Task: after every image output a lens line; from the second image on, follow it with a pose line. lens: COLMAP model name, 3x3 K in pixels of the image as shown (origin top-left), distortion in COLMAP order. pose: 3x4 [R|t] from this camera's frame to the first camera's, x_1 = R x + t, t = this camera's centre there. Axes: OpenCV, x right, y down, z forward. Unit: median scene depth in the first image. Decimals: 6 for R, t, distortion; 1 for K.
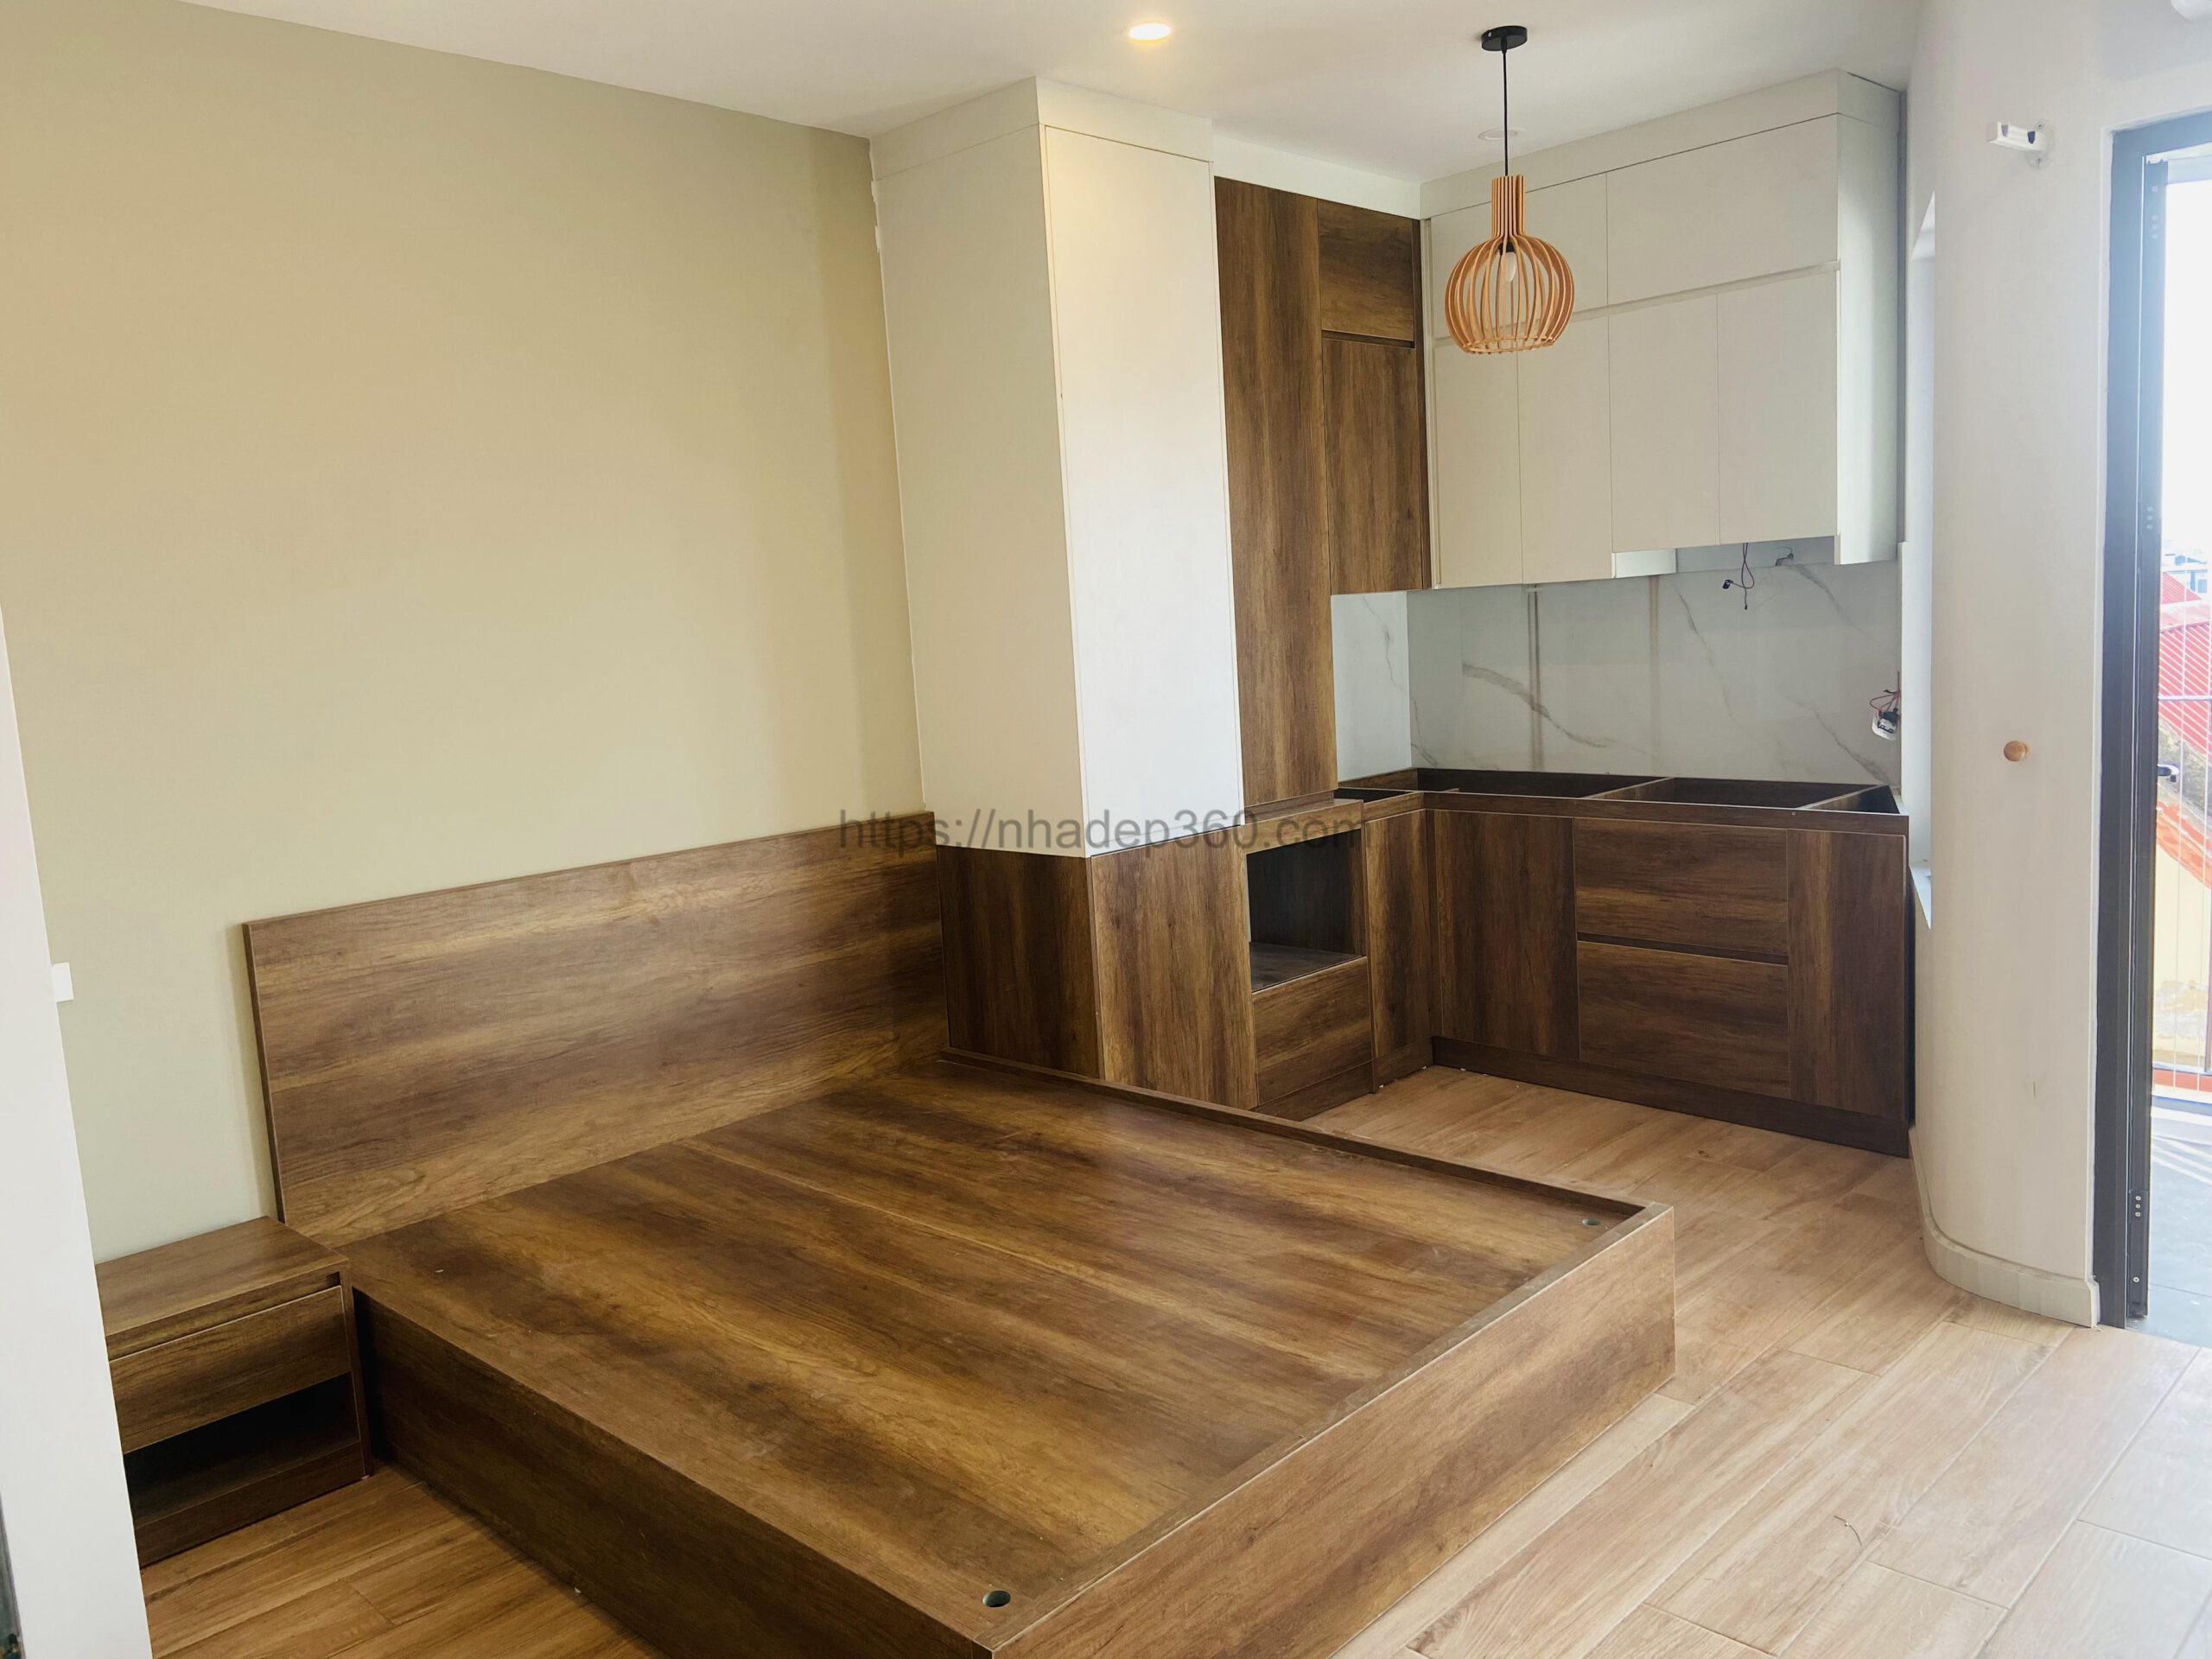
lens RADIAL K [[1676.8, 0, 1122.2], [0, 1676.8, 820.3], [0, 0, 1]] dist [0.139822, -0.181857]
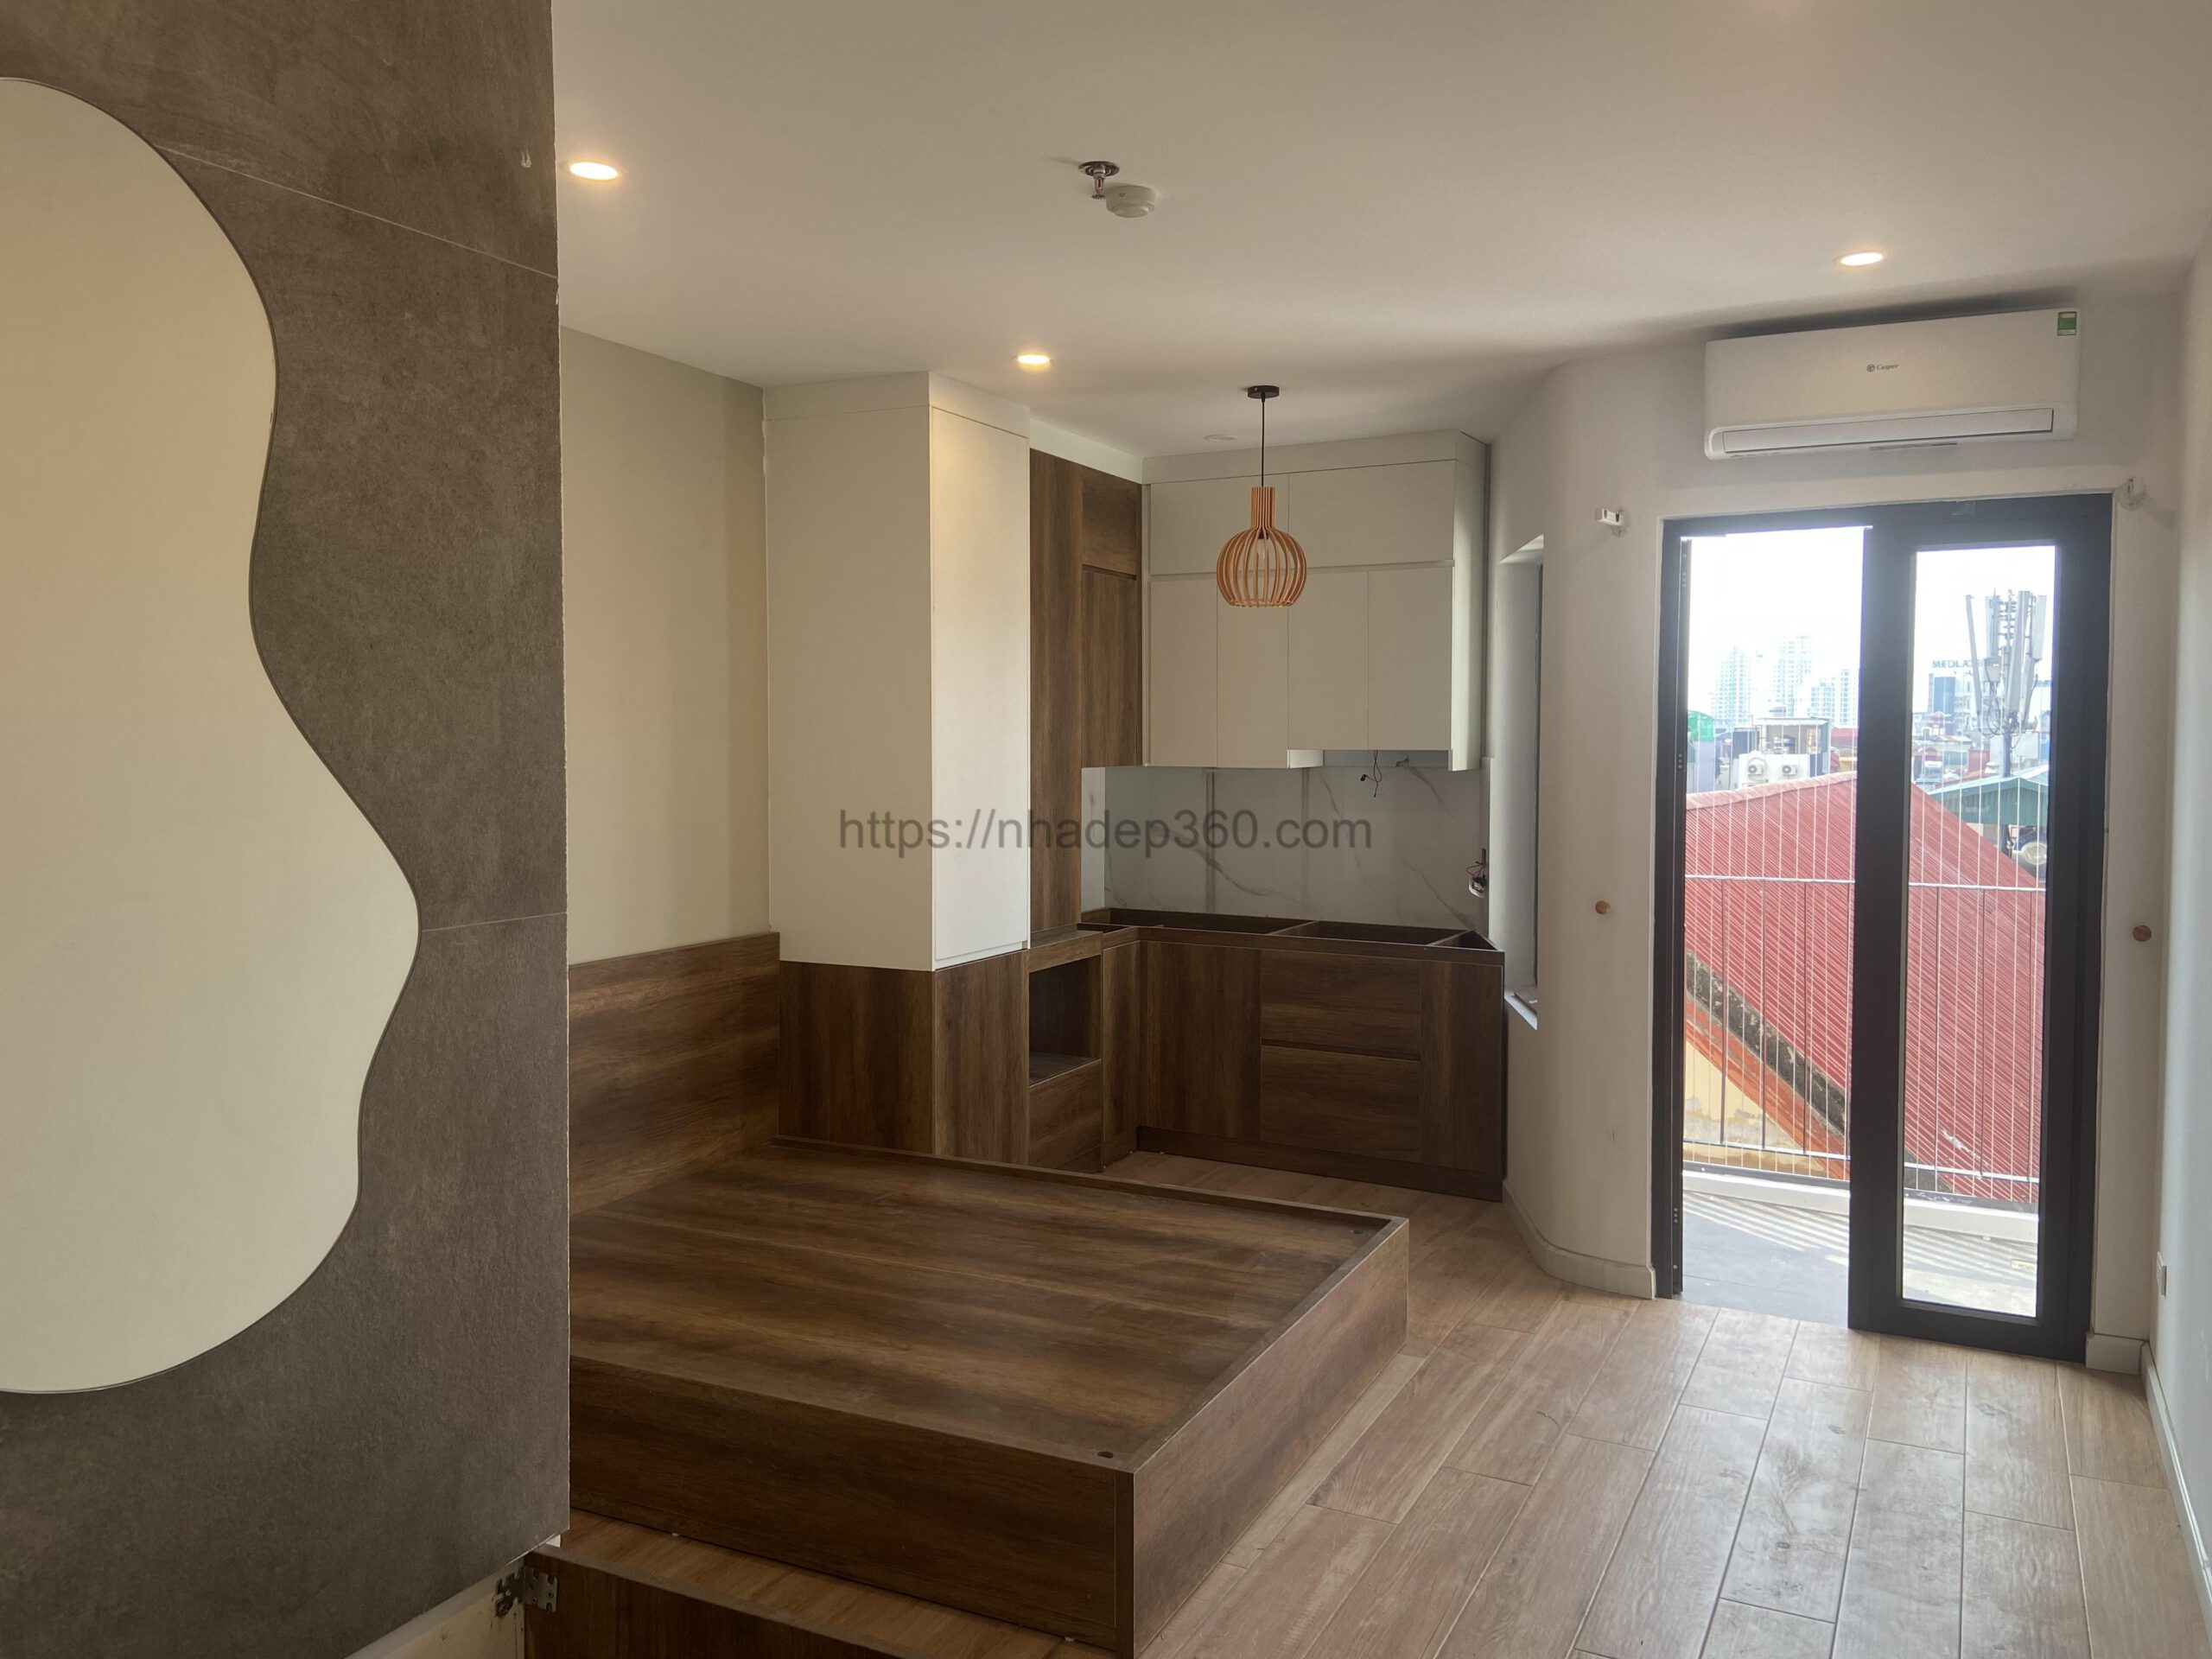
lens RADIAL K [[1677.3, 0, 1117.5], [0, 1677.3, 813.0], [0, 0, 1]] dist [0.138252, -0.184012]
pose [[0.951441, 0.046119, 0.304358, -0.263466], [-0.018876, 0.995594, -0.091855, 0.016520], [-0.307253, 0.081649, 0.948119, -0.222025]]
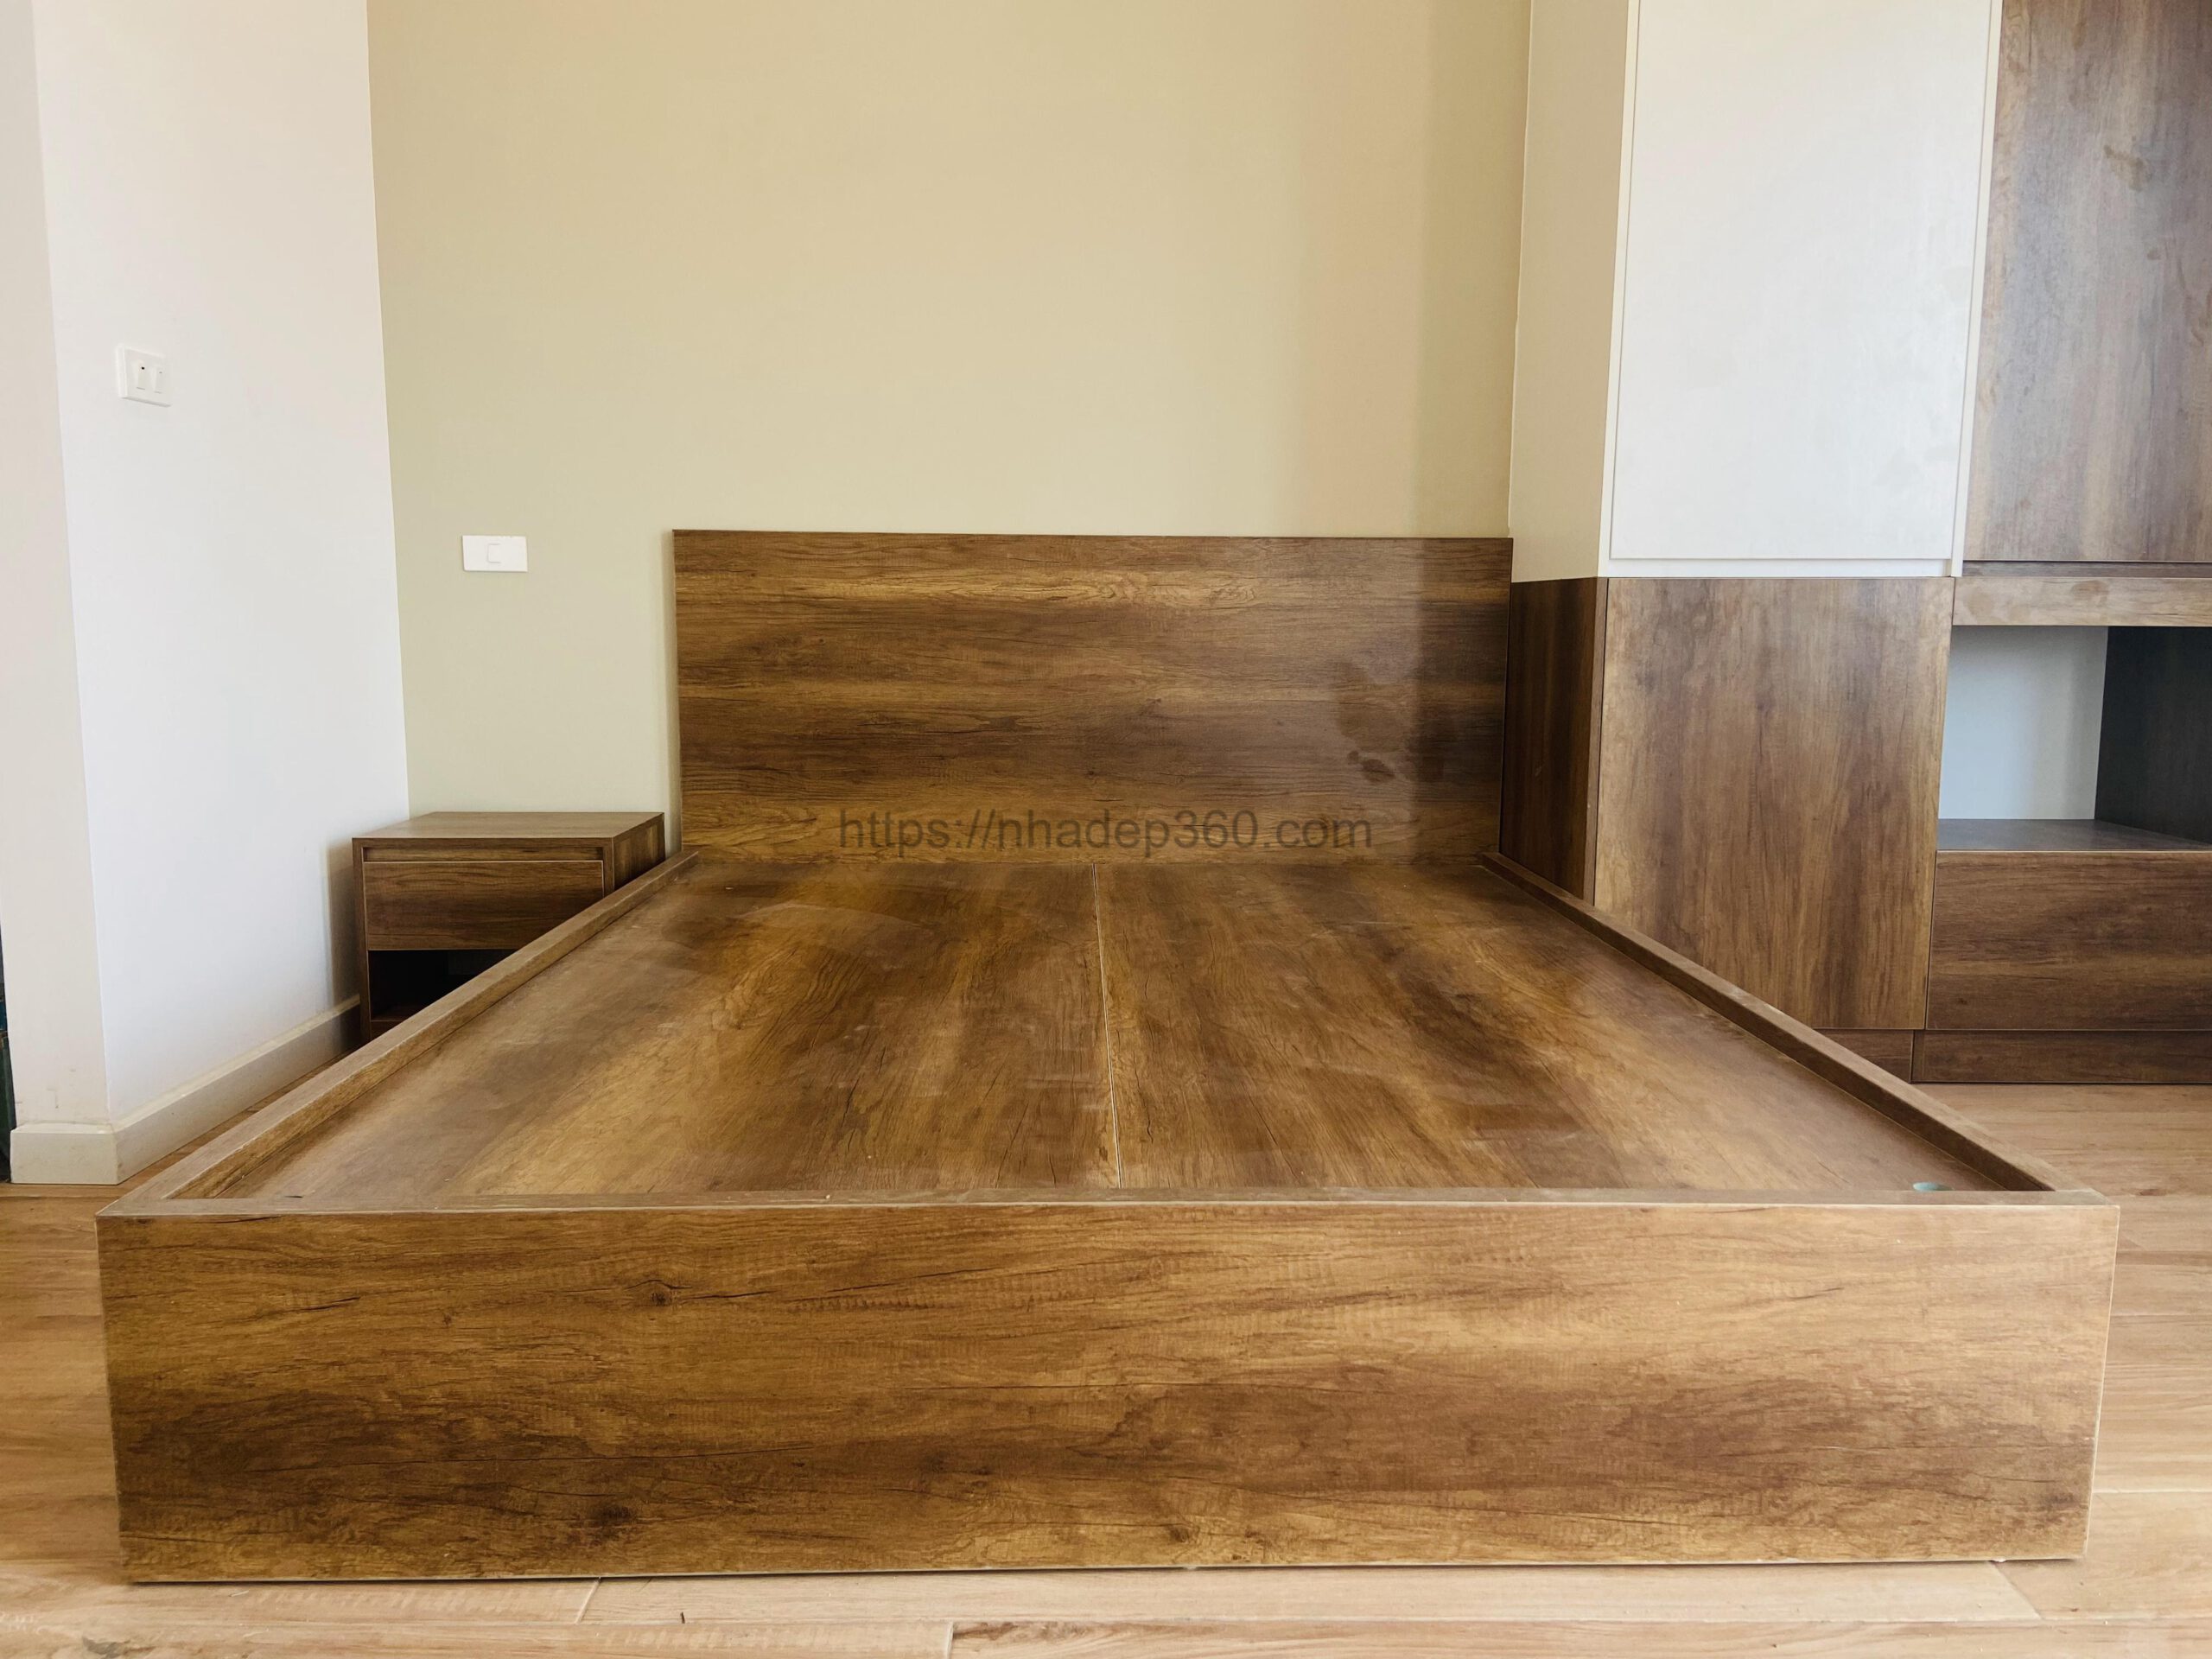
lens RADIAL K [[1675.2, 0, 1120.0], [0, 1675.2, 829.5], [0, 0, 1]] dist [0.126365, -0.157437]
pose [[0.708726, 0.154382, -0.688384, 0.320162], [-0.139107, 0.987187, 0.078175, 0.093676], [0.691633, 0.040354, 0.721121, 0.349152]]
